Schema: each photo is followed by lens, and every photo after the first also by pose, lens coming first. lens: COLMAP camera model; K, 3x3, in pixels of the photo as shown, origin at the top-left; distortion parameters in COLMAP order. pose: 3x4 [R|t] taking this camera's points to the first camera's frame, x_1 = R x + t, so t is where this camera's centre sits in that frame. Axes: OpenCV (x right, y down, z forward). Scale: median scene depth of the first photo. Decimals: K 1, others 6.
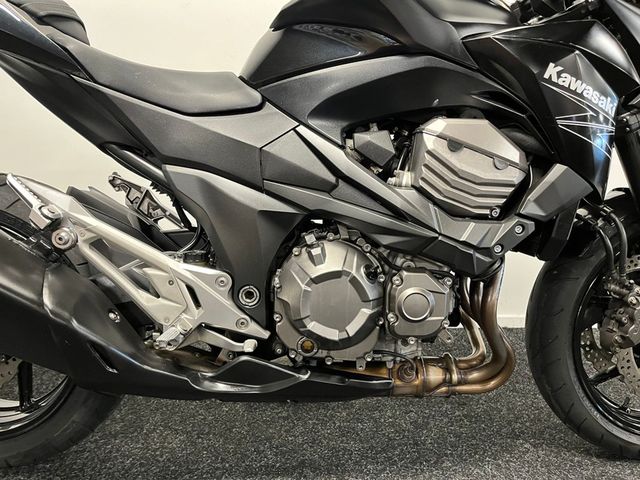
lens RADIAL K [[491.1, 0, 313.5], [0, 491.1, 238.1], [0, 0, 1]] dist [0.085816, -0.115369]
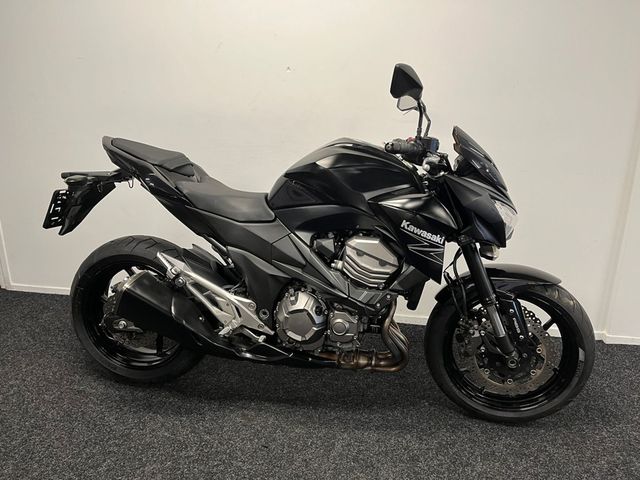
lens RADIAL K [[491.1, 0, 319.9], [0, 491.1, 240.7], [0, 0, 1]] dist [0.085816, -0.115369]
pose [[0.982705, 0.061365, -0.174717, 0.432843], [-0.044798, 0.994253, 0.097234, -0.392426], [0.179679, -0.087725, 0.979806, -0.925624]]
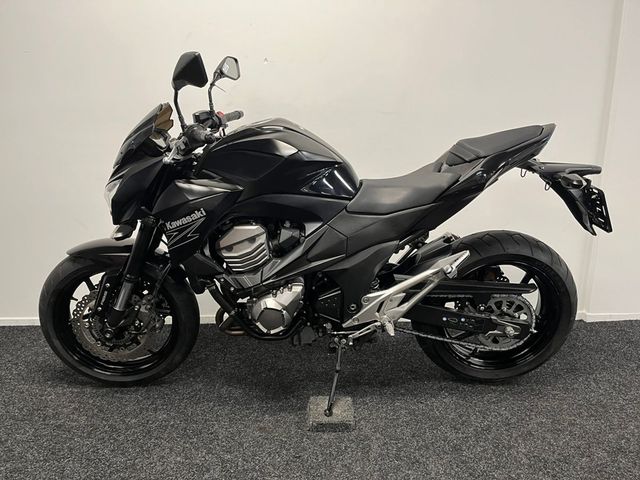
lens RADIAL K [[491.1, 0, 318.2], [0, 491.1, 245.9], [0, 0, 1]] dist [0.085816, -0.115369]
pose [[0.999937, -0.007907, -0.007932, 0.018797], [0.008271, 0.998861, 0.046989, -0.212914], [0.007551, -0.047052, 0.998864, -0.837521]]
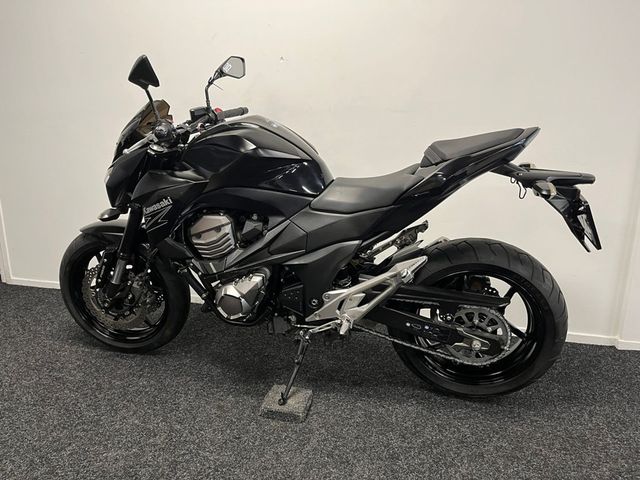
lens RADIAL K [[491.1, 0, 313.4], [0, 491.1, 239.8], [0, 0, 1]] dist [0.085816, -0.115369]
pose [[0.968992, 0.067805, -0.237606, 0.598732], [-0.056589, 0.996951, 0.053722, -0.236401], [0.240524, -0.038611, 0.969875, -0.814894]]
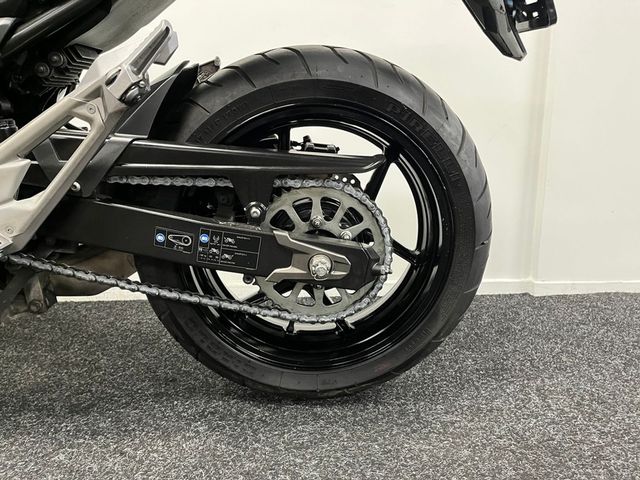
lens RADIAL K [[491.1, 0, 324.2], [0, 491.1, 238.9], [0, 0, 1]] dist [0.085816, -0.115369]
pose [[0.999026, -0.007328, 0.043504, 0.751674], [0.008043, 0.999835, -0.016295, 0.203428], [-0.043377, 0.016629, 0.998920, 0.360145]]
